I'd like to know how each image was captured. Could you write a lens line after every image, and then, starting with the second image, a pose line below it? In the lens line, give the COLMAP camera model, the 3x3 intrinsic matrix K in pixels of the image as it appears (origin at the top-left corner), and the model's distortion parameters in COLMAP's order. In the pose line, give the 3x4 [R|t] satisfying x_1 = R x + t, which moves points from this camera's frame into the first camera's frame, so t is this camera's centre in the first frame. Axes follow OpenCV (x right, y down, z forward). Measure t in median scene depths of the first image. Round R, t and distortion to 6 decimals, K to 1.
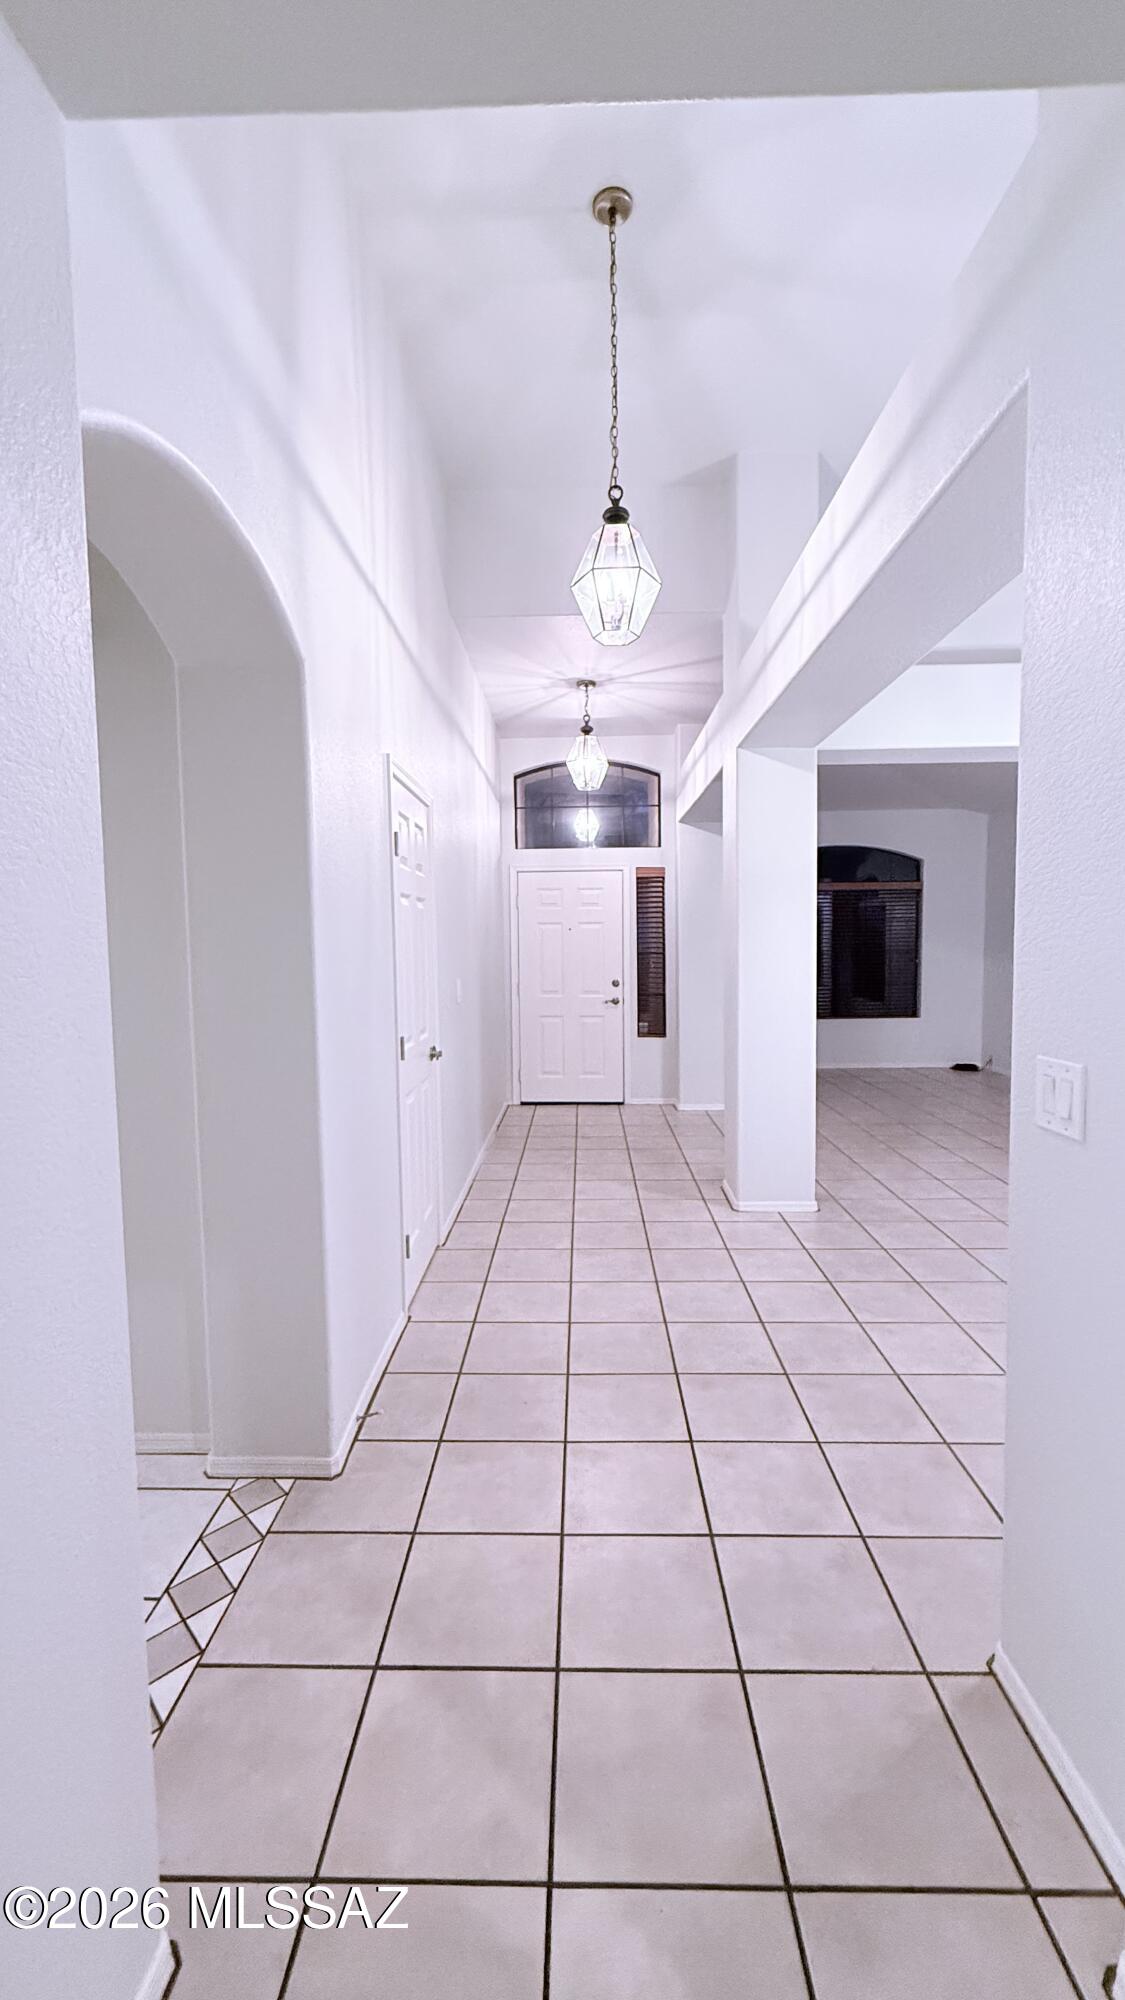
lens RADIAL K [[793.8, 0, 562.5], [0, 793.8, 1000.0], [0, 0, 1]] dist [-0.000187, -0.000019]
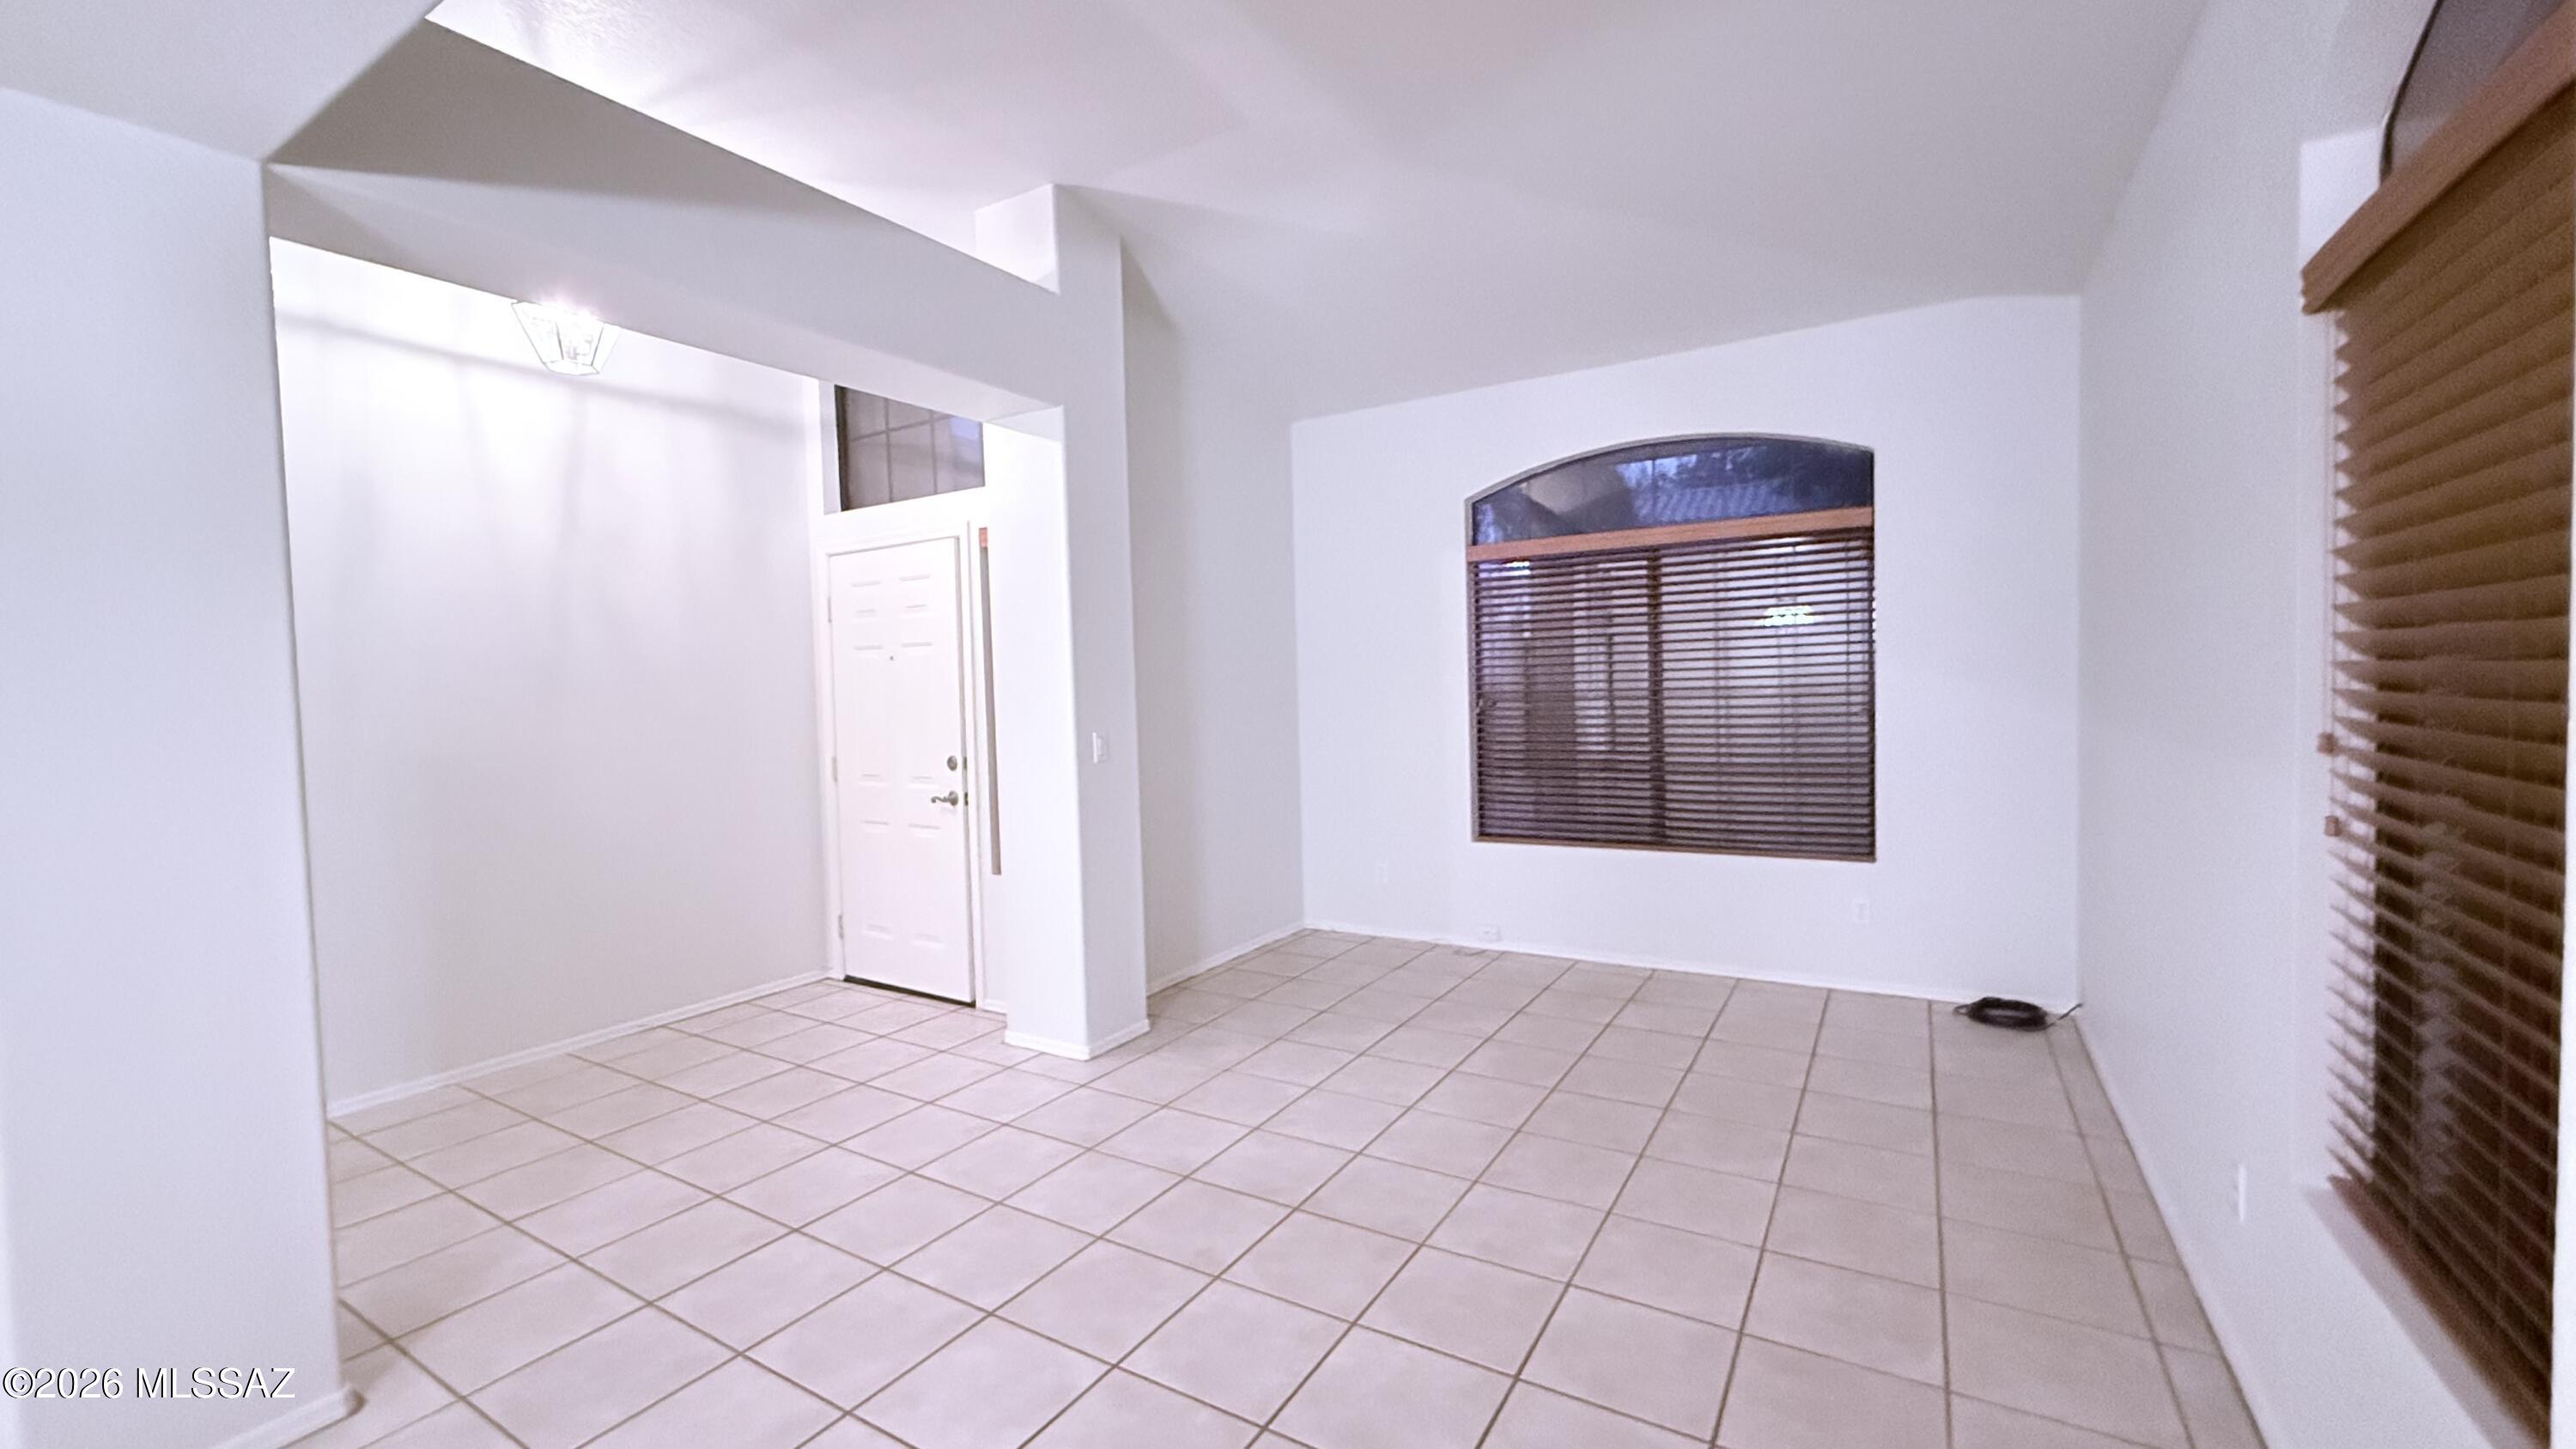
lens RADIAL K [[1022.6, 0, 1288.0], [0, 1022.6, 724.5], [0, 0, 1]] dist [-0.000187, -0.000019]
pose [[0.862826, 0.005304, -0.505473, 0.565781], [-0.019073, 0.999574, -0.022069, -0.034519], [0.505141, 0.028683, 0.862560, 0.541225]]
